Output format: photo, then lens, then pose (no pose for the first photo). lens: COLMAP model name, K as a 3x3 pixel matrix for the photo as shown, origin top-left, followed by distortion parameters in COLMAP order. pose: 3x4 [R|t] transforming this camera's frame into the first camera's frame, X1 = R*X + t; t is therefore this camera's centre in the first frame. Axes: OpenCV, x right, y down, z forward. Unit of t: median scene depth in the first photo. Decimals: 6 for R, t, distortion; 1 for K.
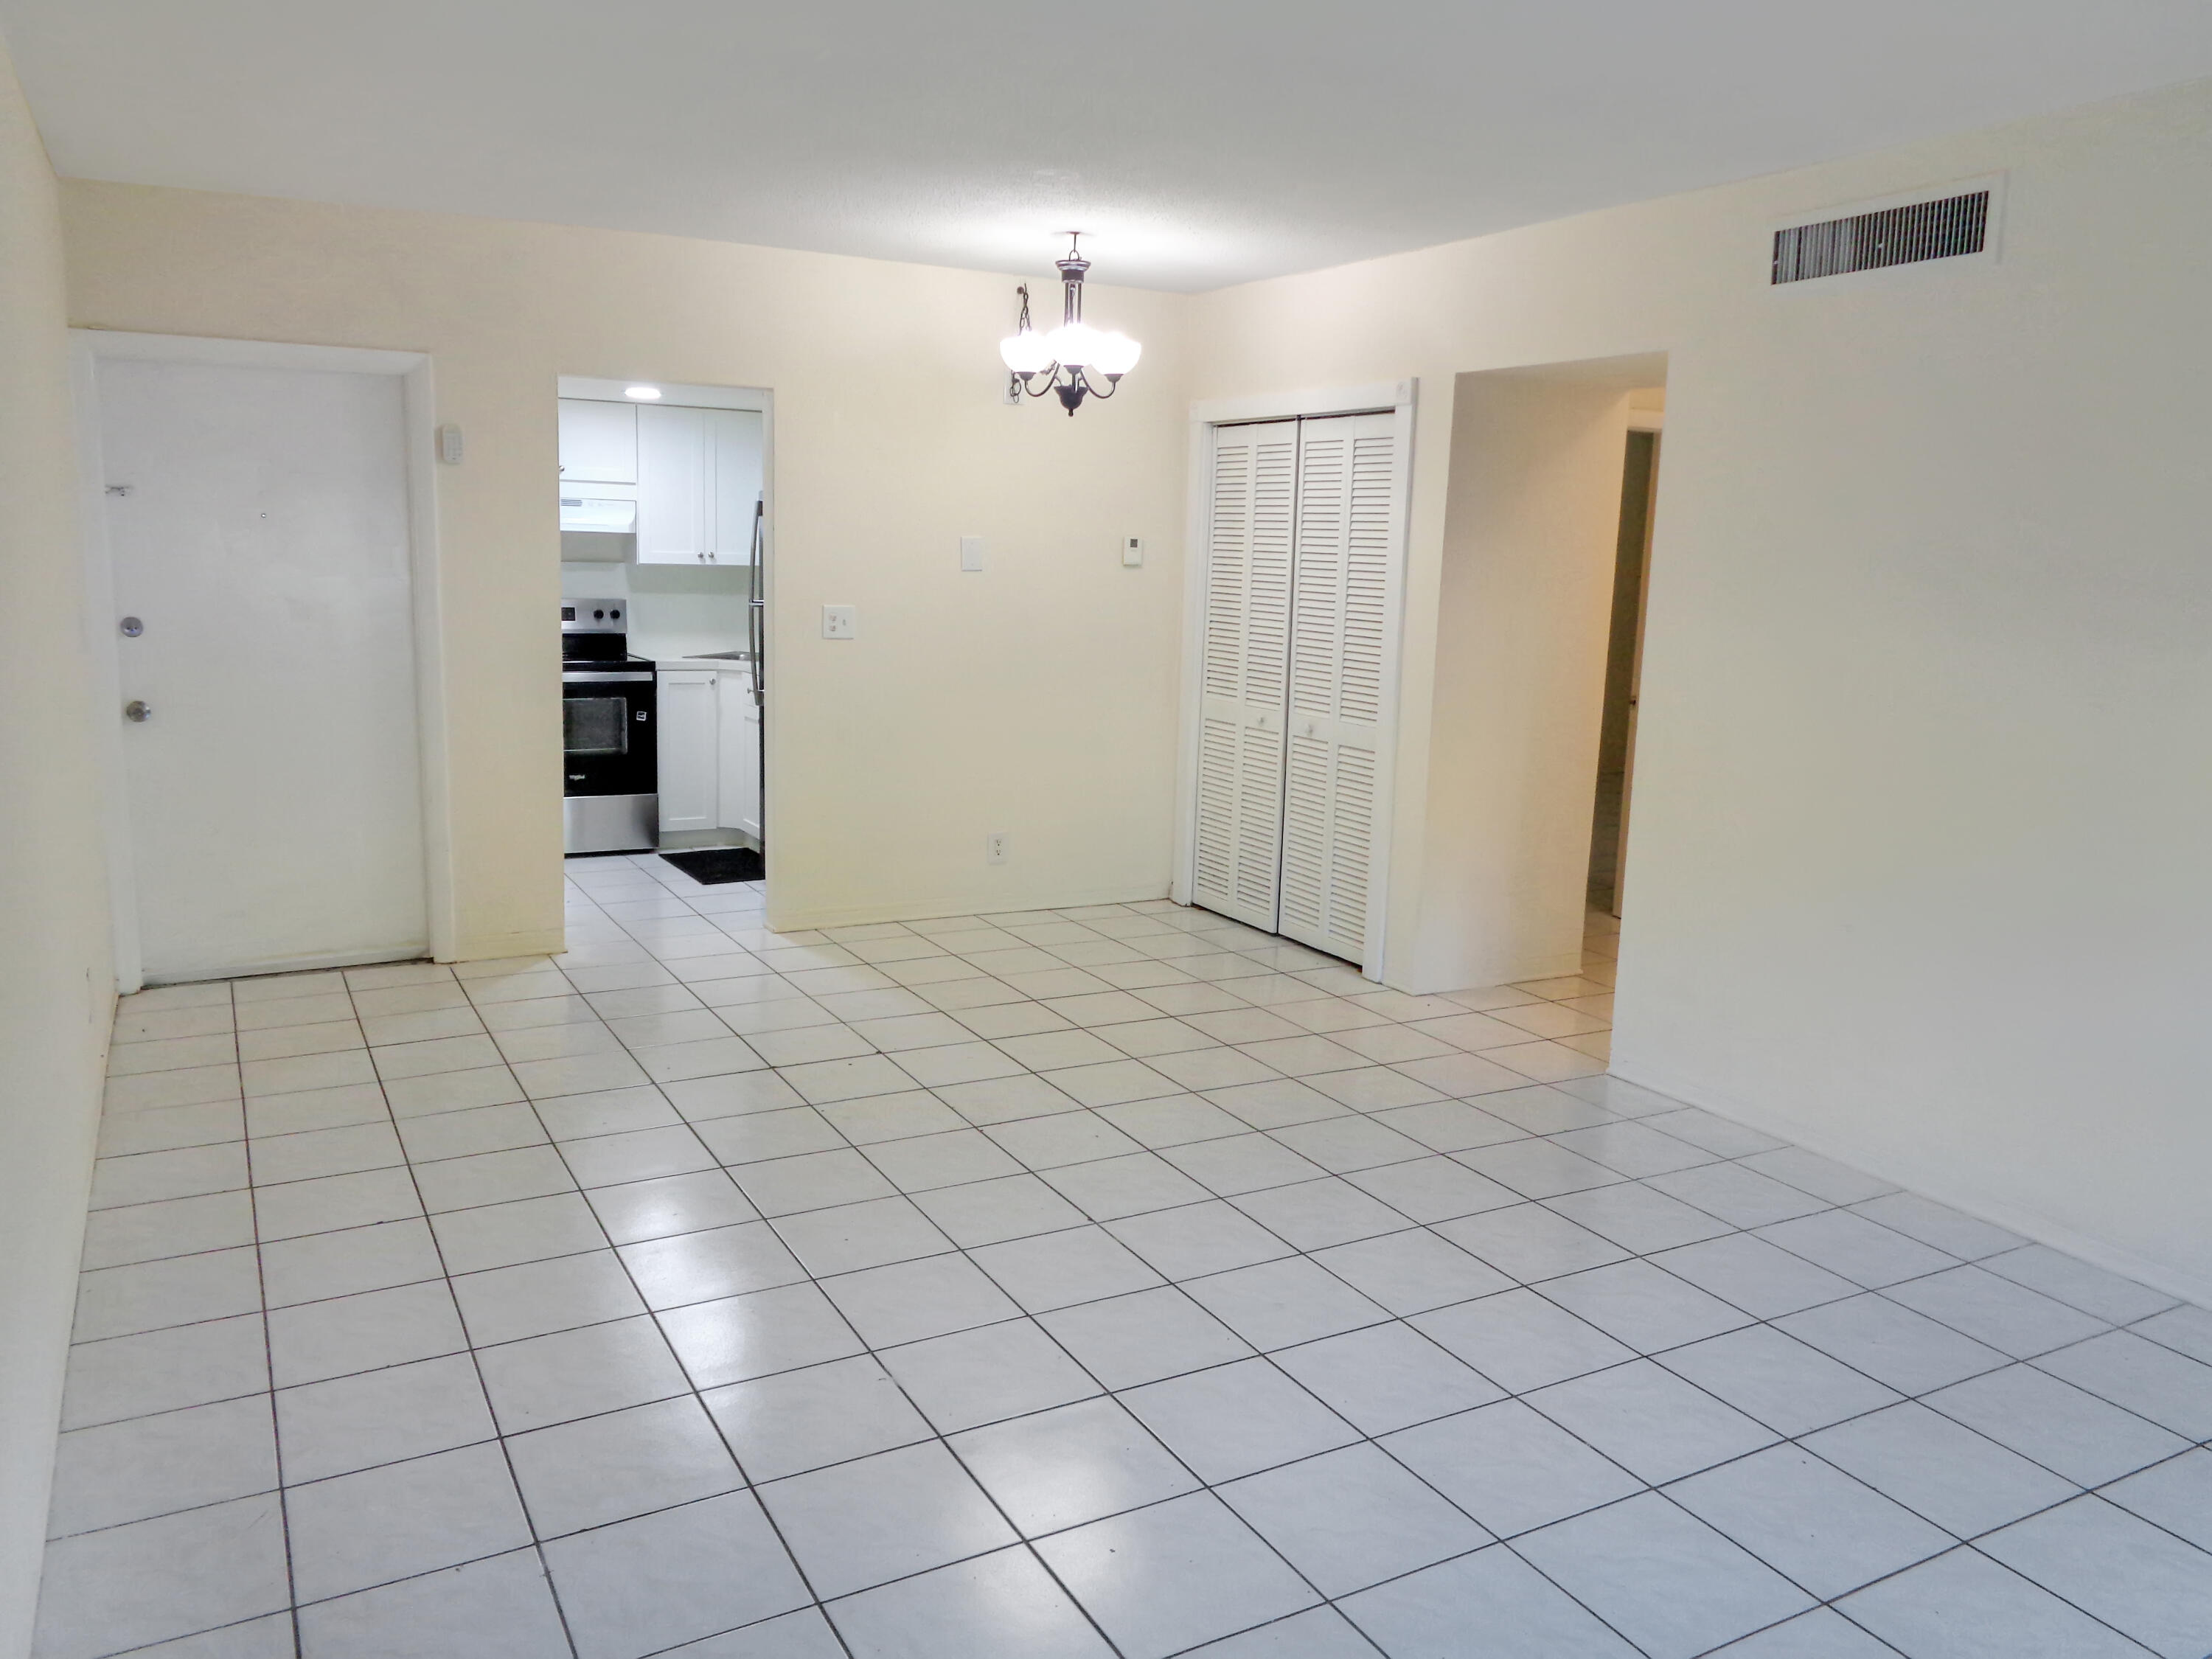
lens RADIAL K [[1655.5, 0, 1111.6], [0, 1655.5, 833.9], [0, 0, 1]] dist [-0.010400, -0.000801]
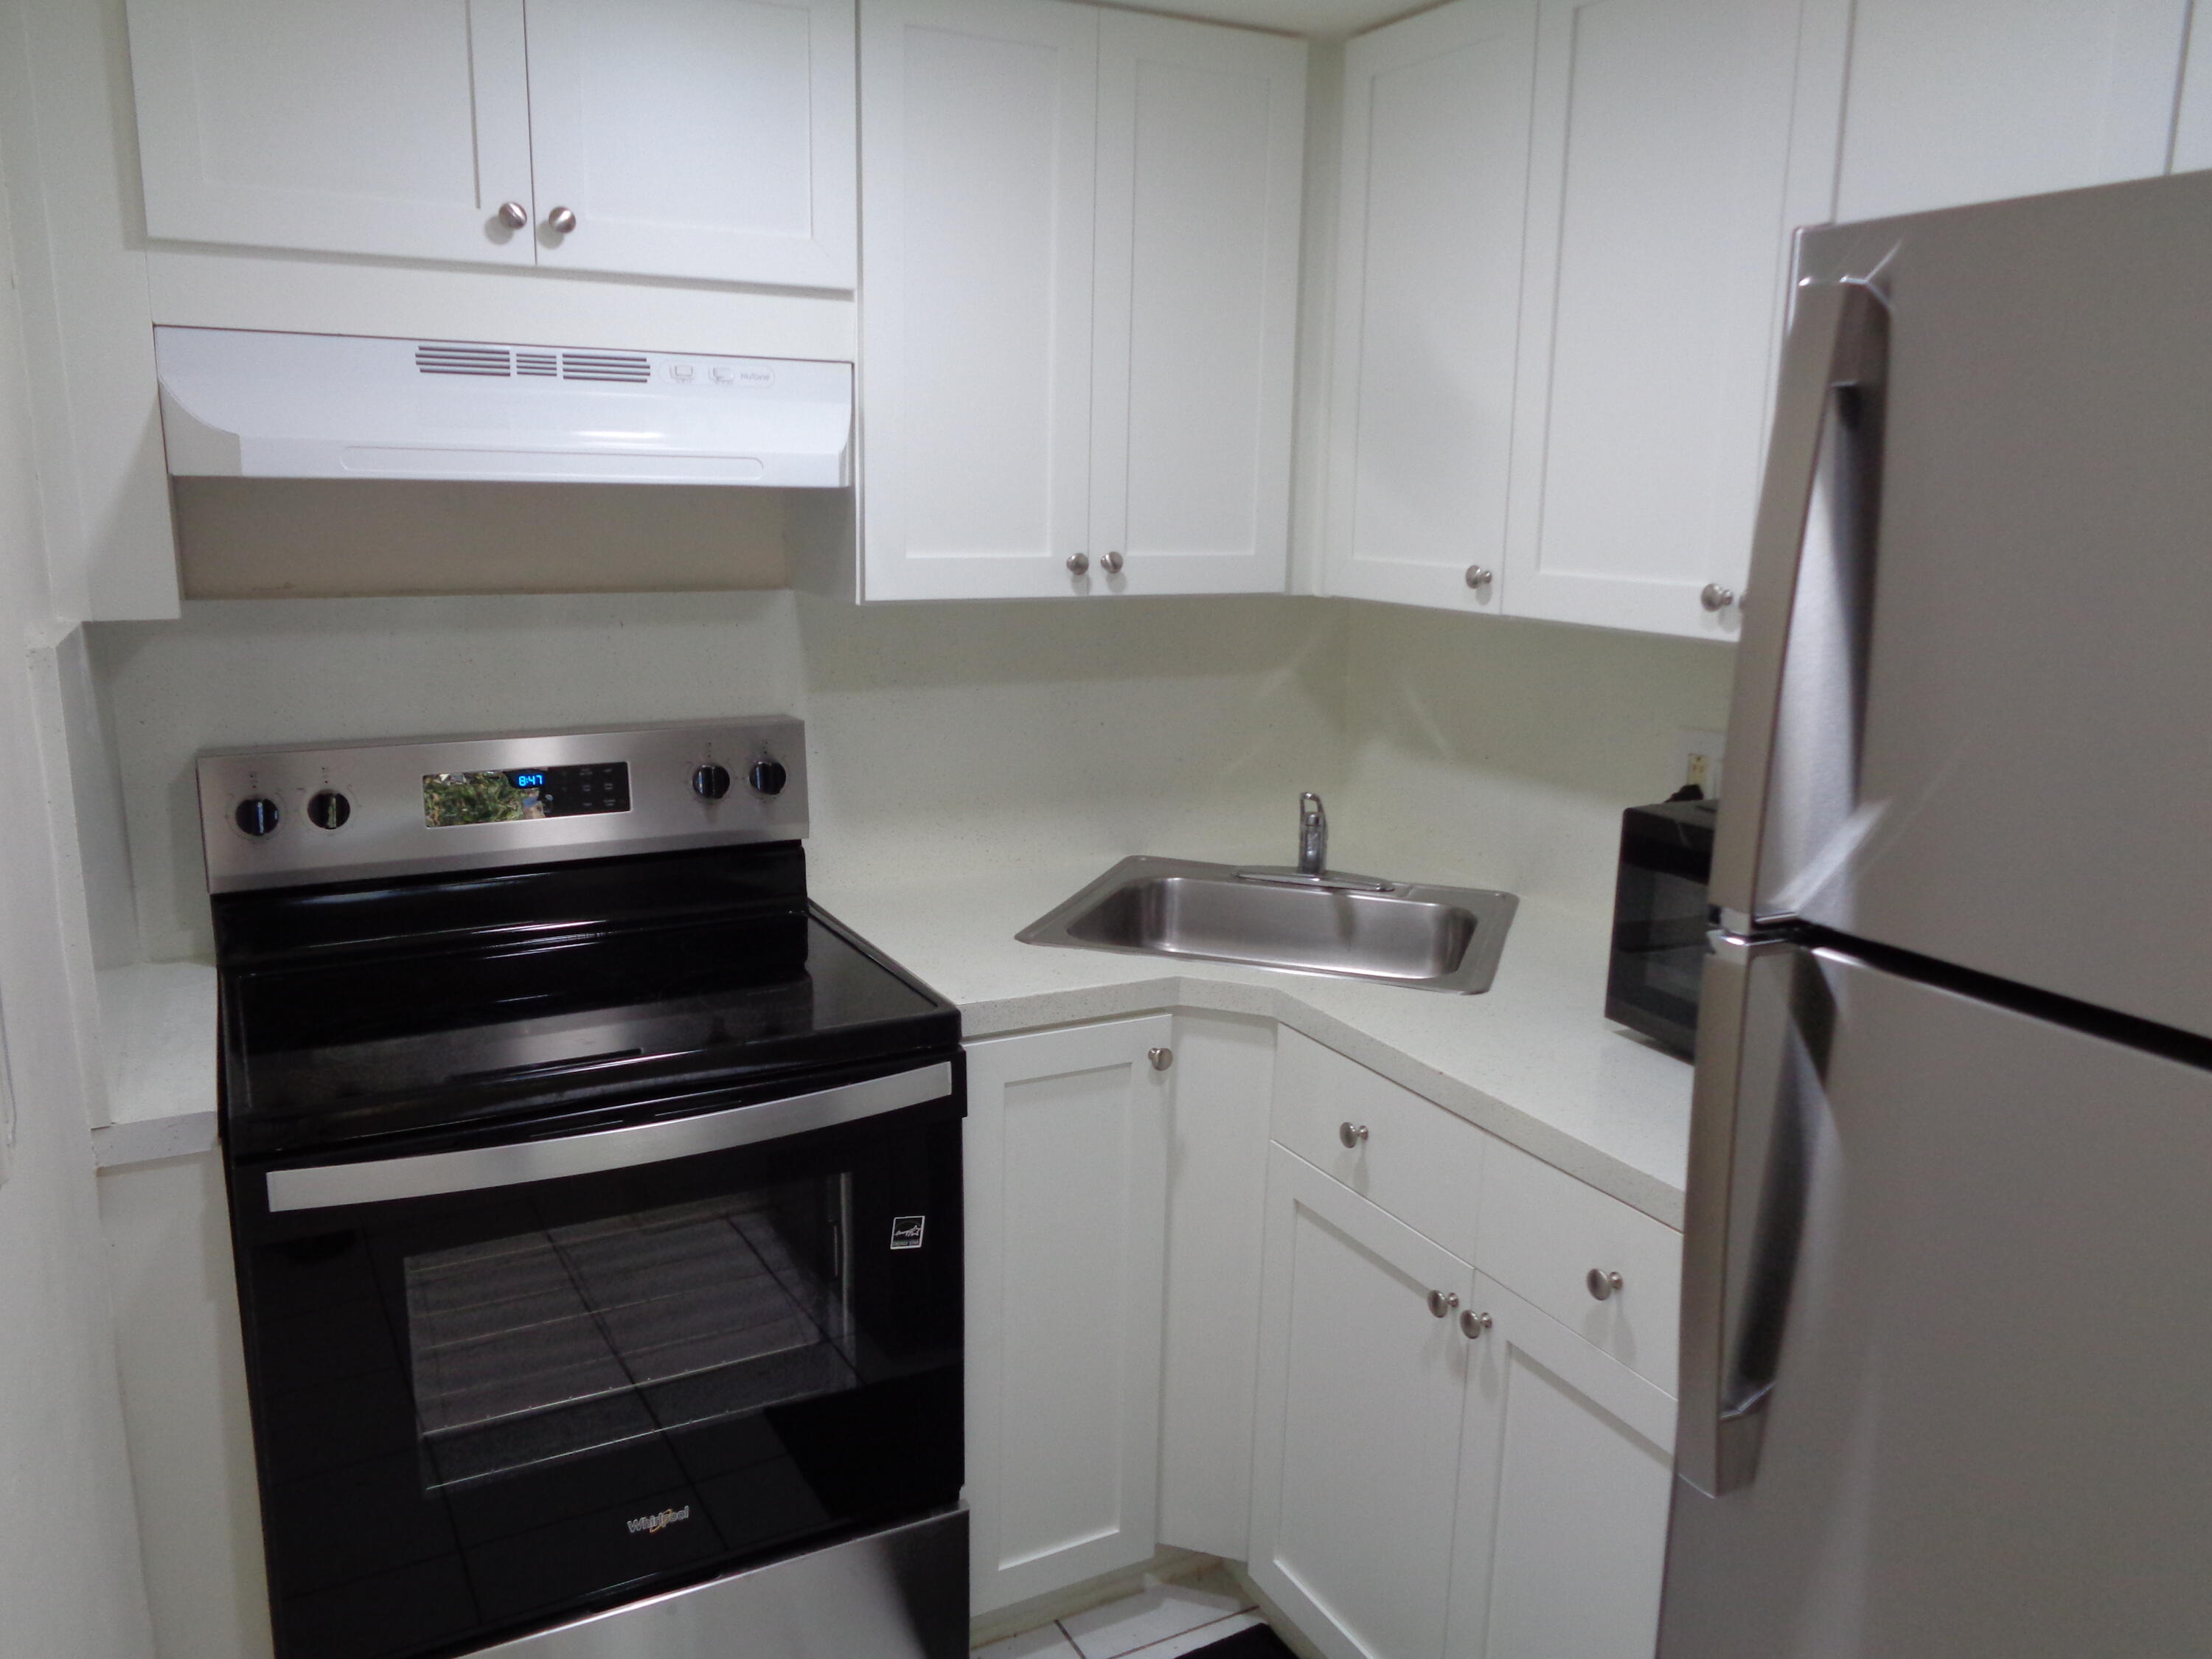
lens RADIAL K [[1655.5, 0, 1099.5], [0, 1655.5, 825.5], [0, 0, 1]] dist [-0.010400, -0.000801]
pose [[0.999586, -0.009975, -0.027000, -0.237979], [0.011073, 0.999105, 0.040826, -0.136423], [0.026568, -0.041108, 0.998801, 0.724459]]
